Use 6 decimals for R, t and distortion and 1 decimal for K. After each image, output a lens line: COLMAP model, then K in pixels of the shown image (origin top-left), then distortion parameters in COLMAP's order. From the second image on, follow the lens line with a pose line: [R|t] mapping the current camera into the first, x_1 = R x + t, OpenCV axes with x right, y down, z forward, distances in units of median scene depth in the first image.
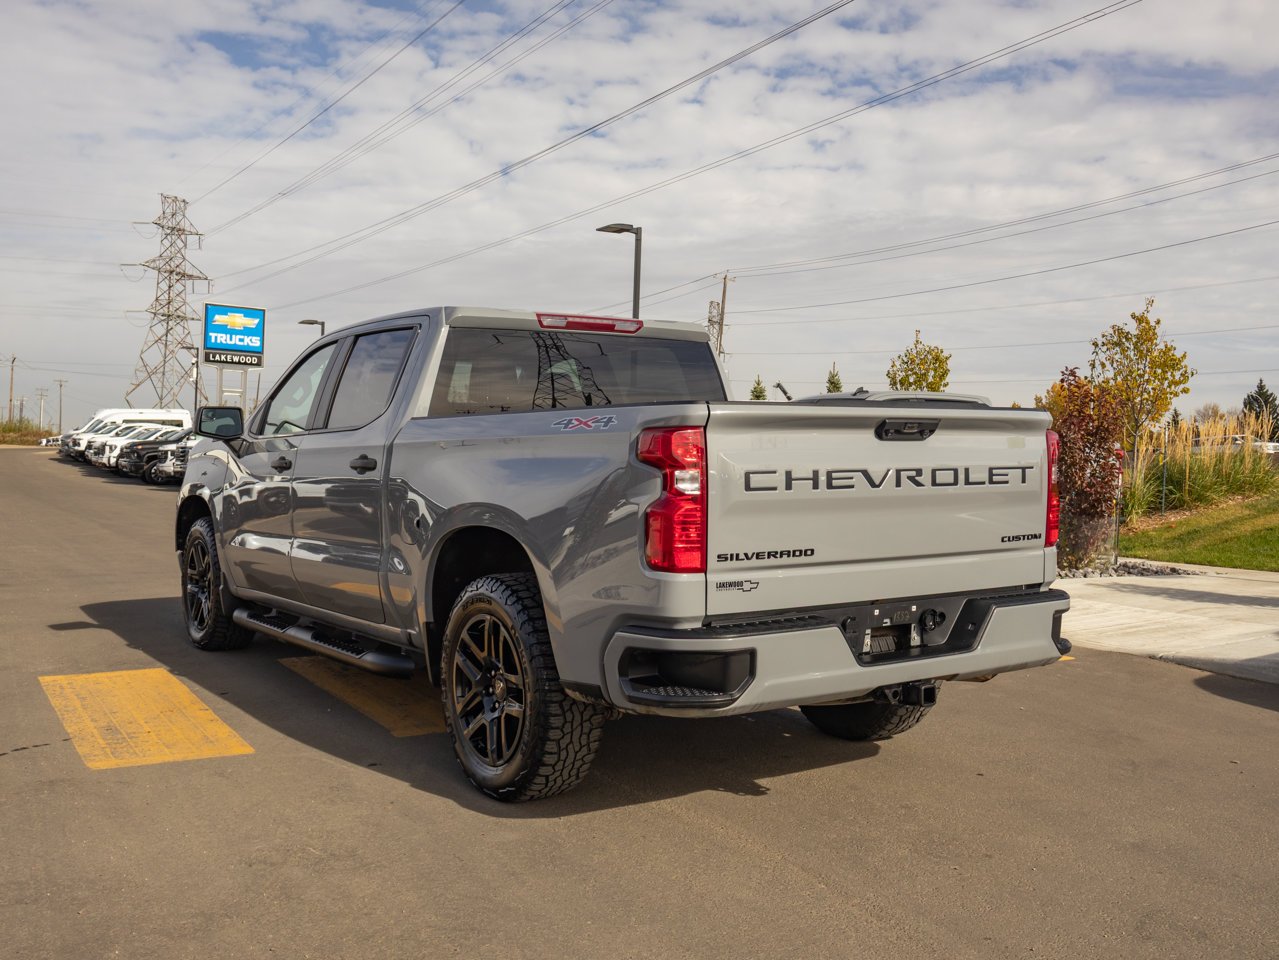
lens RADIAL K [[1231.8, 0, 623.8], [0, 1231.8, 480.6], [0, 0, 1]] dist [0.017967, -0.010910]
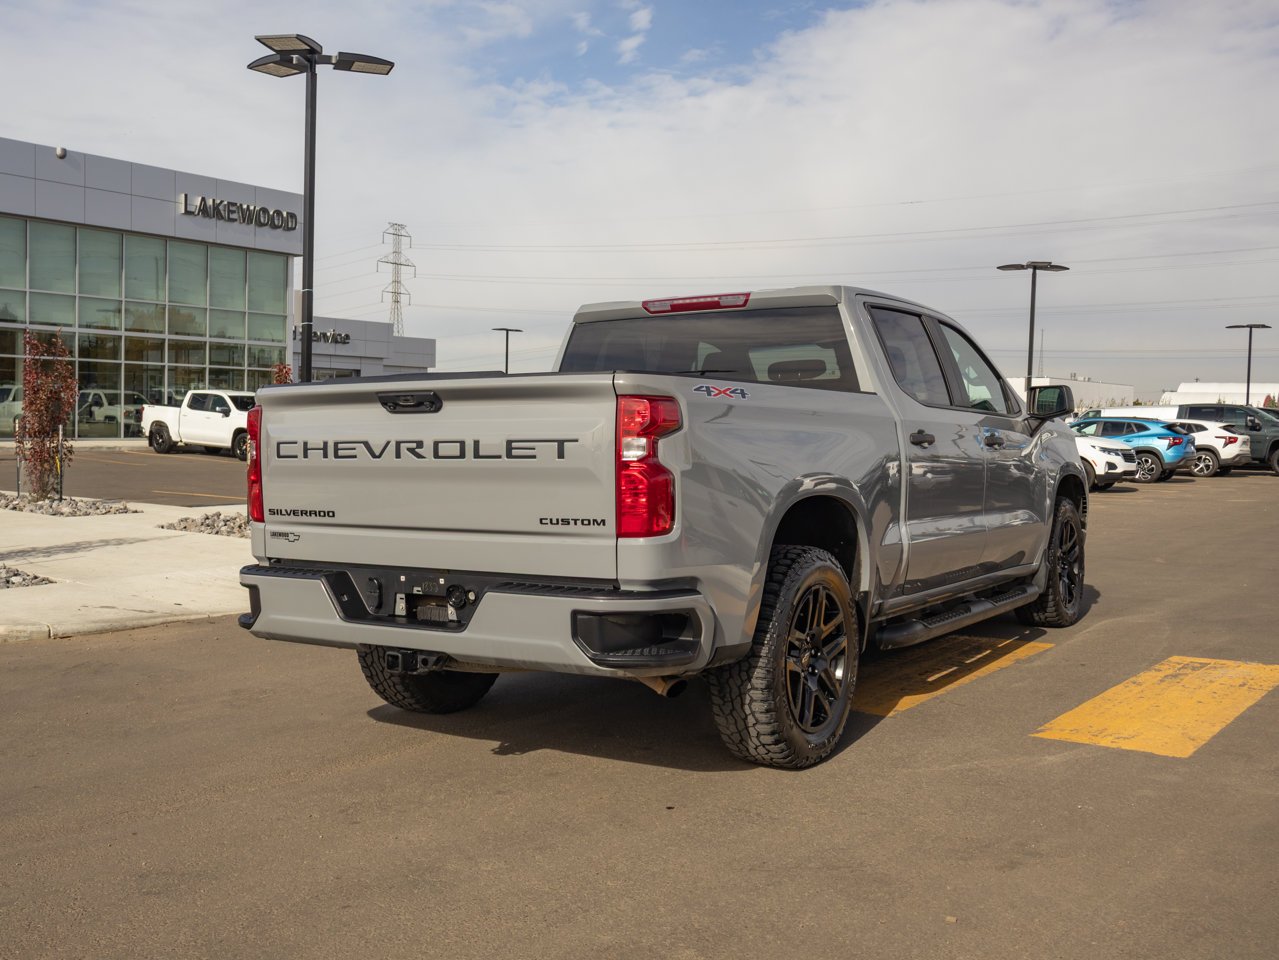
lens RADIAL K [[1231.8, 0, 623.8], [0, 1231.8, 480.6], [0, 0, 1]] dist [0.017967, -0.010910]
pose [[0.404119, 0.026890, -0.914311, 1.237973], [-0.020603, 0.999582, 0.020291, -0.000939], [0.914474, 0.010637, 0.404504, 0.752138]]
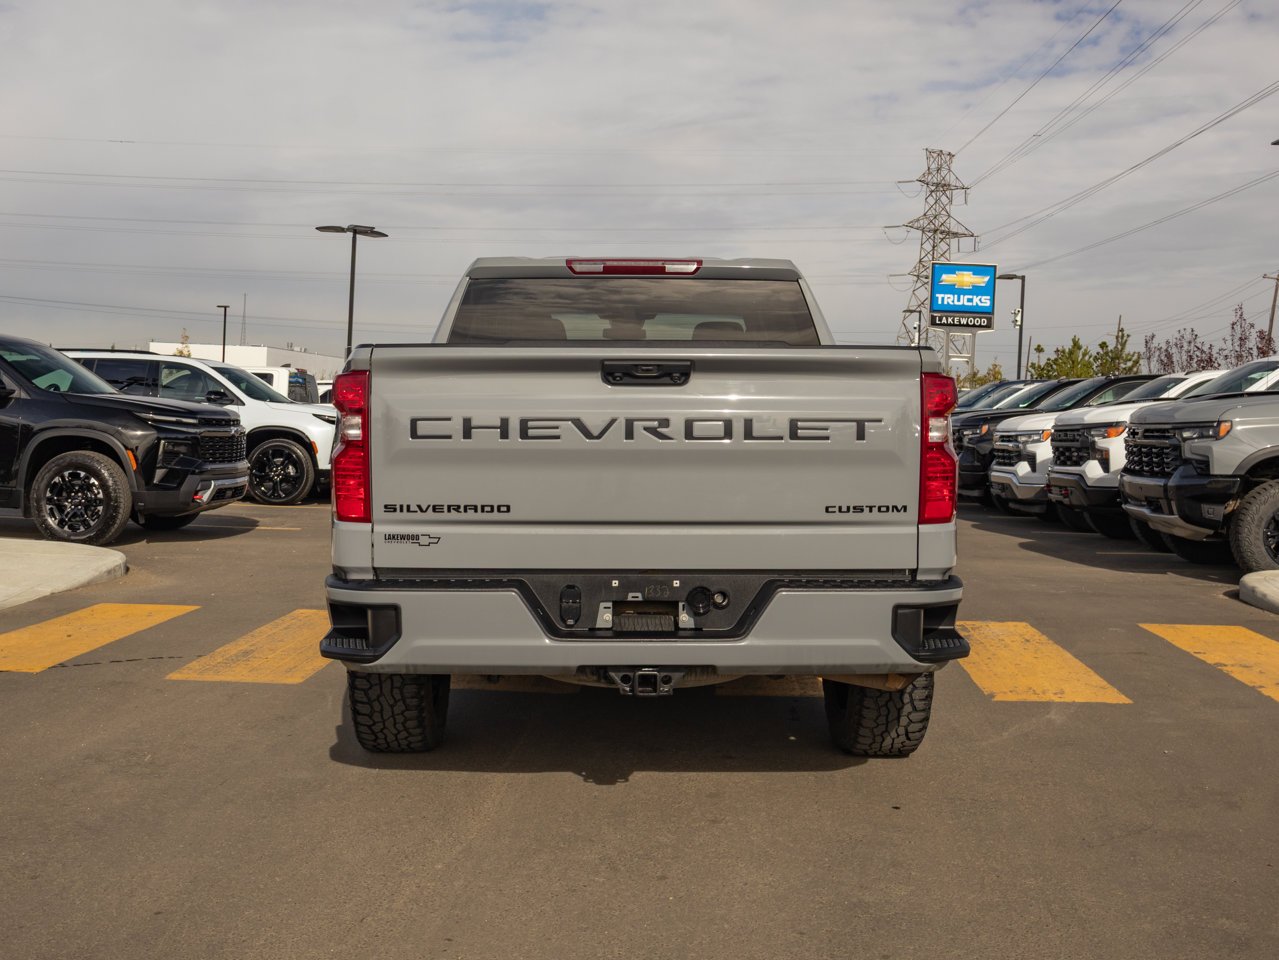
lens RADIAL K [[1370.0, 0, 607.1], [0, 1370.0, 455.4], [0, 0, 1]] dist [-0.017143, -0.024290]
pose [[0.833053, 0.020287, -0.552821, 0.736117], [-0.020382, 0.999774, 0.005975, 0.011069], [0.552817, 0.006290, 0.833279, 0.192350]]
